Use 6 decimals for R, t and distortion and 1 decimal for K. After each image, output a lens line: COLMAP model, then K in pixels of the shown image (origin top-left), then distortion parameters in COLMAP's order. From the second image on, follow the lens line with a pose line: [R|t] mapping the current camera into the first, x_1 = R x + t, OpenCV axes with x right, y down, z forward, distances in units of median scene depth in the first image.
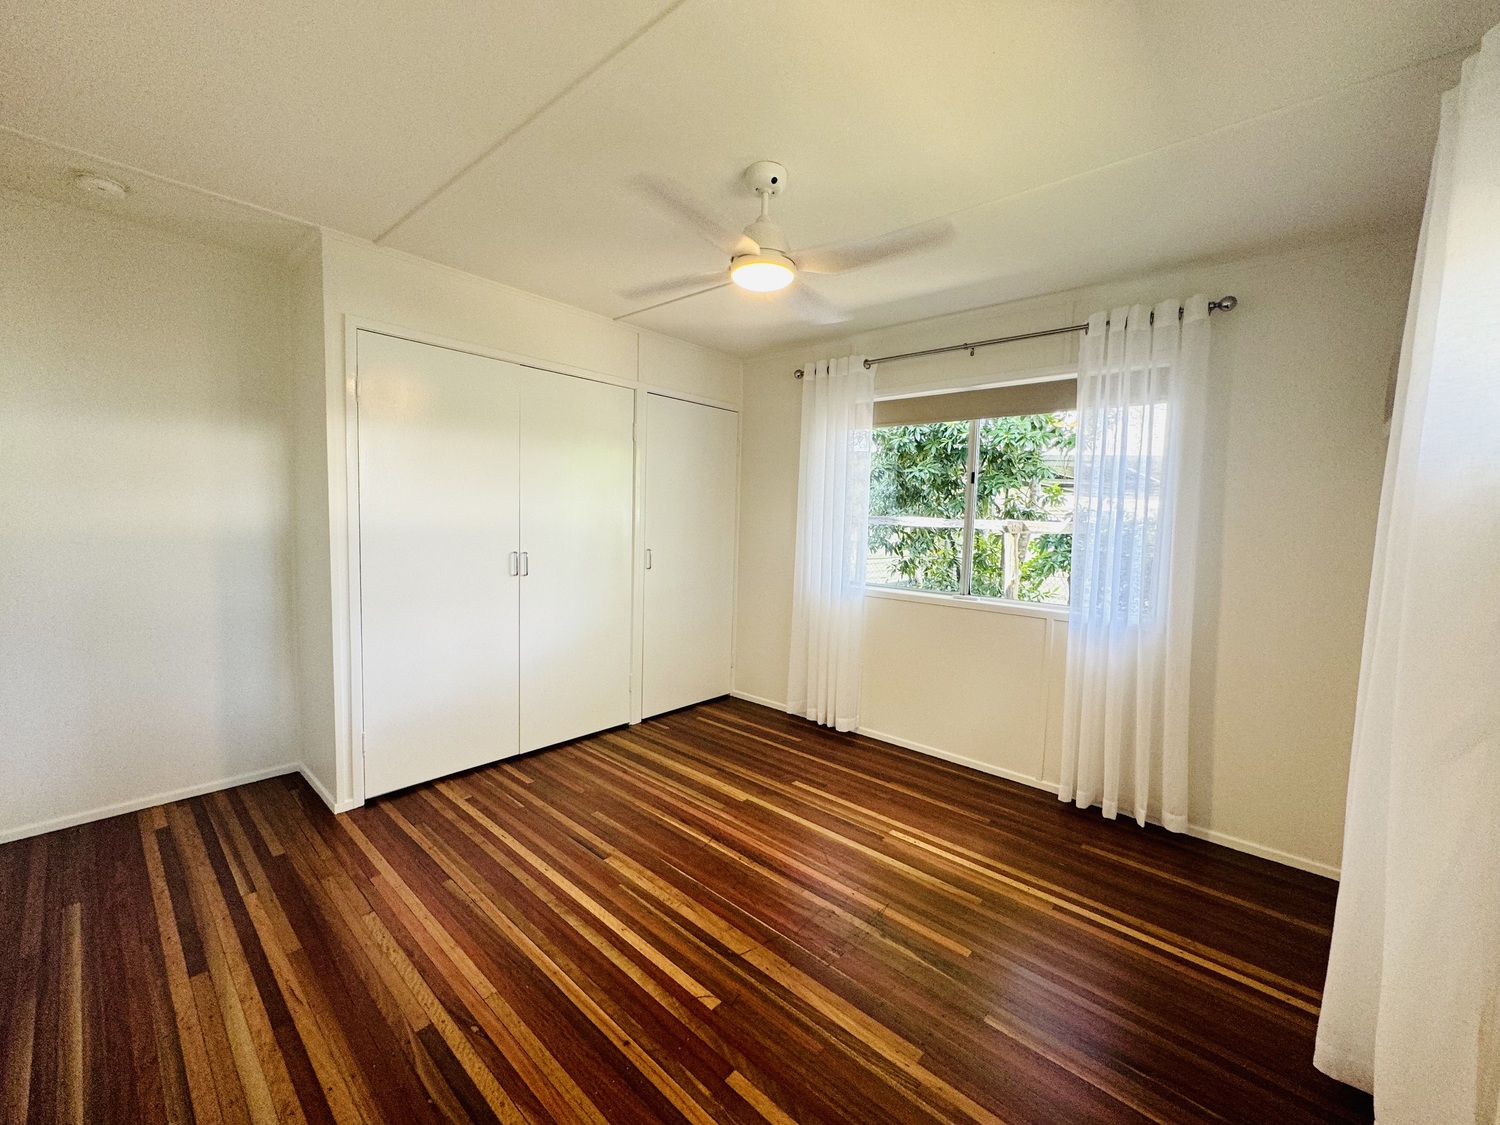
lens RADIAL K [[494.8, 0, 754.0], [0, 494.8, 550.9], [0, 0, 1]] dist [-0.004276, 0.000124]
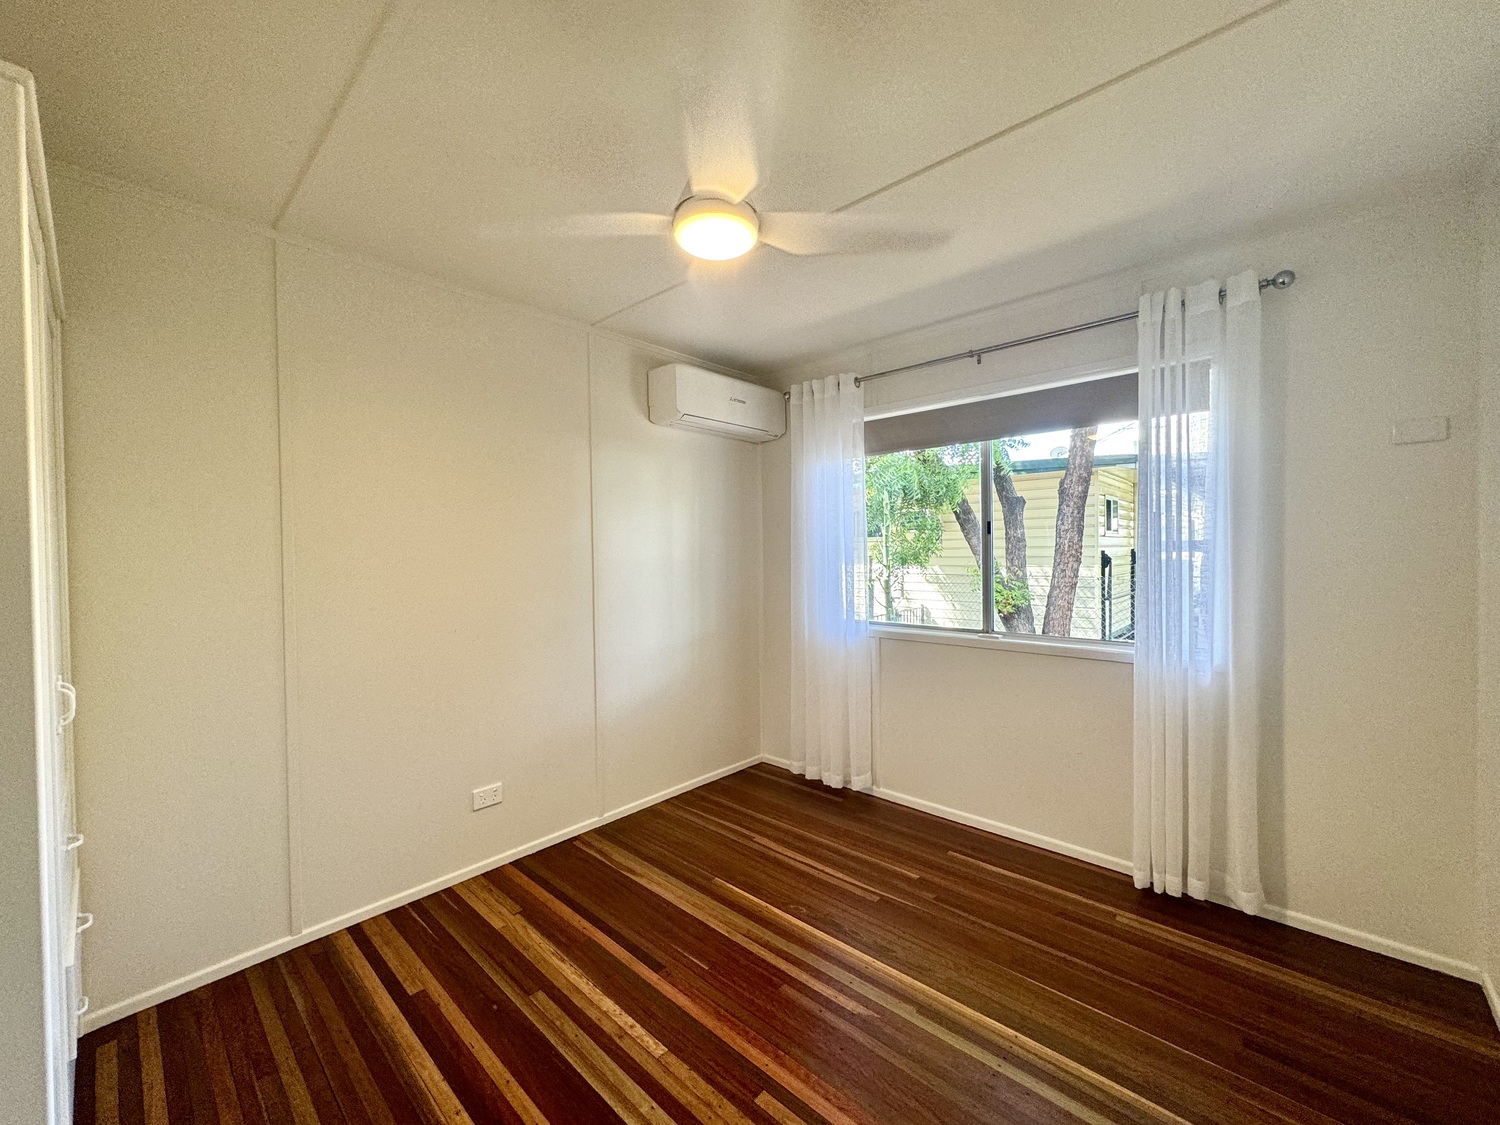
lens RADIAL K [[605.1, 0, 755.1], [0, 605.1, 559.6], [0, 0, 1]] dist [-0.002596, -0.000516]
pose [[0.991557, -0.041044, -0.123005, 0.161235], [0.033517, 0.997473, -0.062650, 0.014938], [0.125265, 0.057998, 0.990427, -0.115467]]
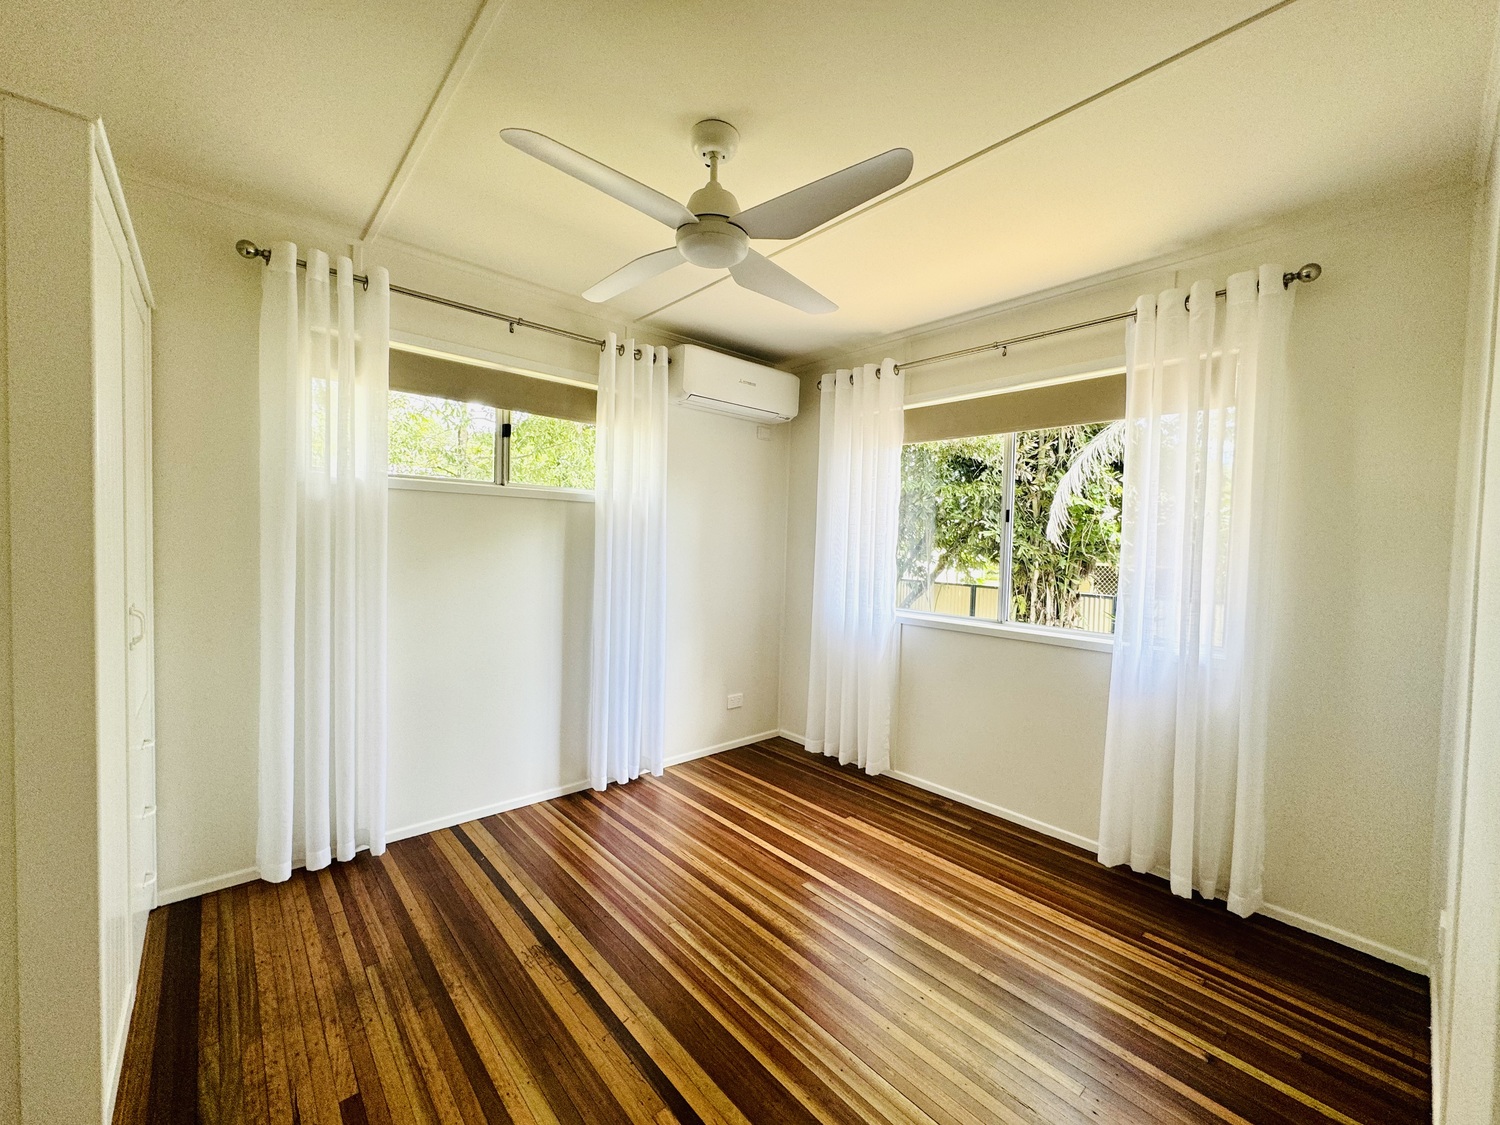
lens RADIAL K [[605.1, 0, 744.1], [0, 605.1, 563.4], [0, 0, 1]] dist [-0.002596, -0.000516]
pose [[0.976109, -0.003843, -0.217248, 0.235189], [-0.003256, 0.999473, -0.032310, 0.021769], [0.217258, 0.032246, 0.975582, -0.171618]]
